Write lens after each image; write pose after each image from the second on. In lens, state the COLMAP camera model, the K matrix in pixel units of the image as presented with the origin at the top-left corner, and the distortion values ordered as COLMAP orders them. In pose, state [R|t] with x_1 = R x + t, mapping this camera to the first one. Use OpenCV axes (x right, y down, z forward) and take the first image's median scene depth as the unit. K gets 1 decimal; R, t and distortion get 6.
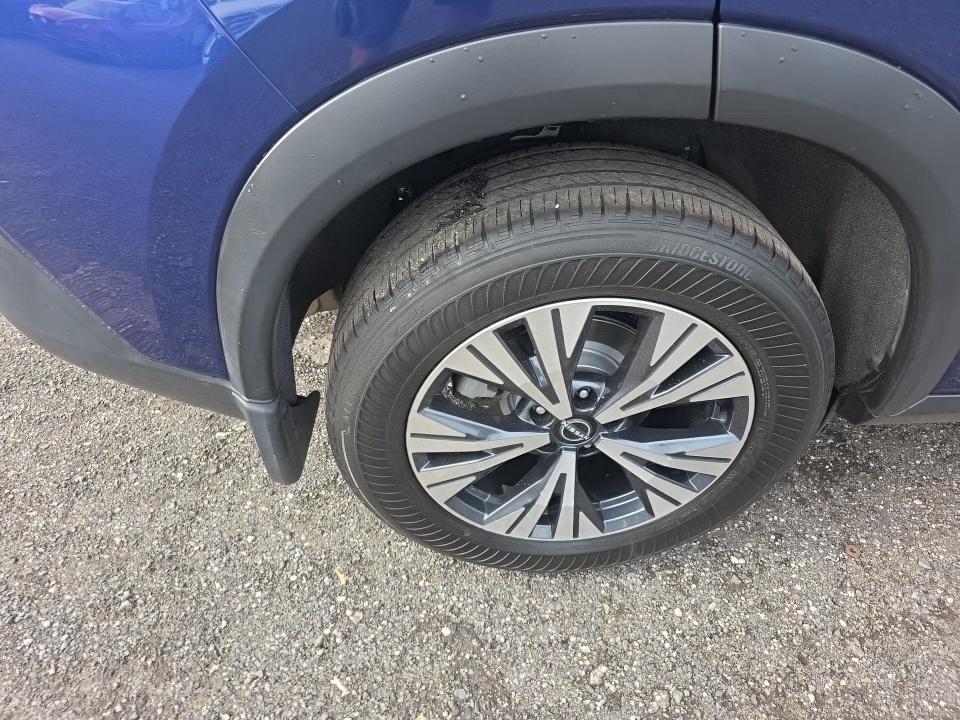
lens RADIAL K [[651.8, 0, 477.3], [0, 651.8, 369.3], [0, 0, 1]] dist [0.060406, -0.055351]
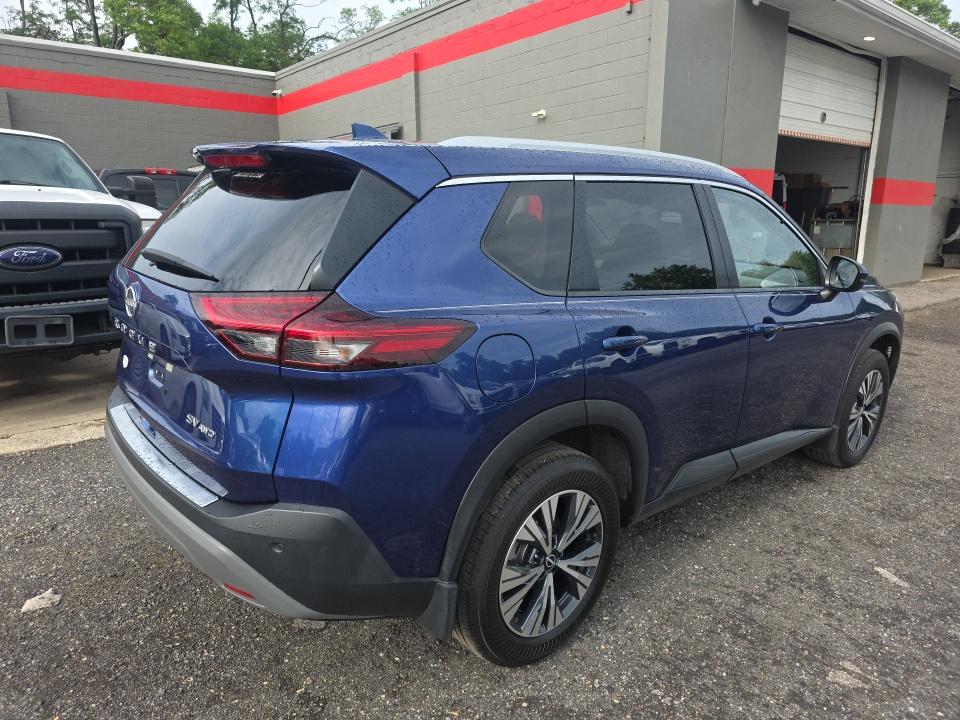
lens RADIAL K [[651.8, 0, 477.3], [0, 651.8, 369.3], [0, 0, 1]] dist [0.060406, -0.055351]
pose [[0.780416, -0.120889, 0.613463, -1.347966], [0.377228, 0.873489, -0.307759, 0.118453], [-0.498649, 0.471596, 0.727287, -0.811176]]
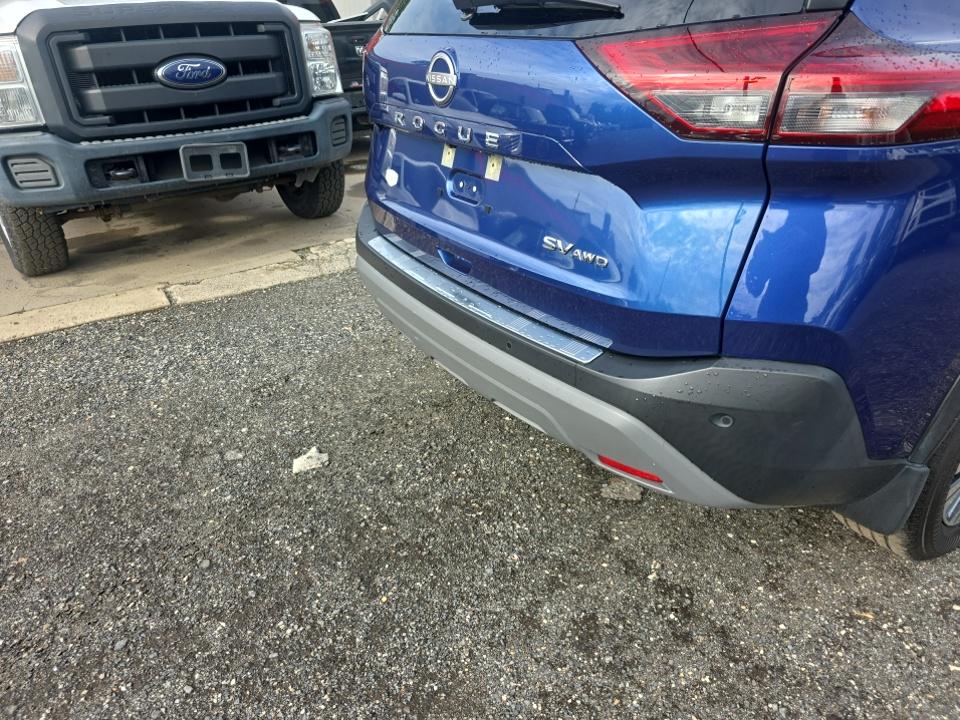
lens RADIAL K [[651.8, 0, 477.3], [0, 651.8, 369.3], [0, 0, 1]] dist [0.060406, -0.055351]
pose [[0.847578, -0.263576, 0.460586, -1.674431], [0.364149, 0.920218, -0.143506, -0.281231], [-0.386015, 0.289354, 0.875938, 0.014757]]
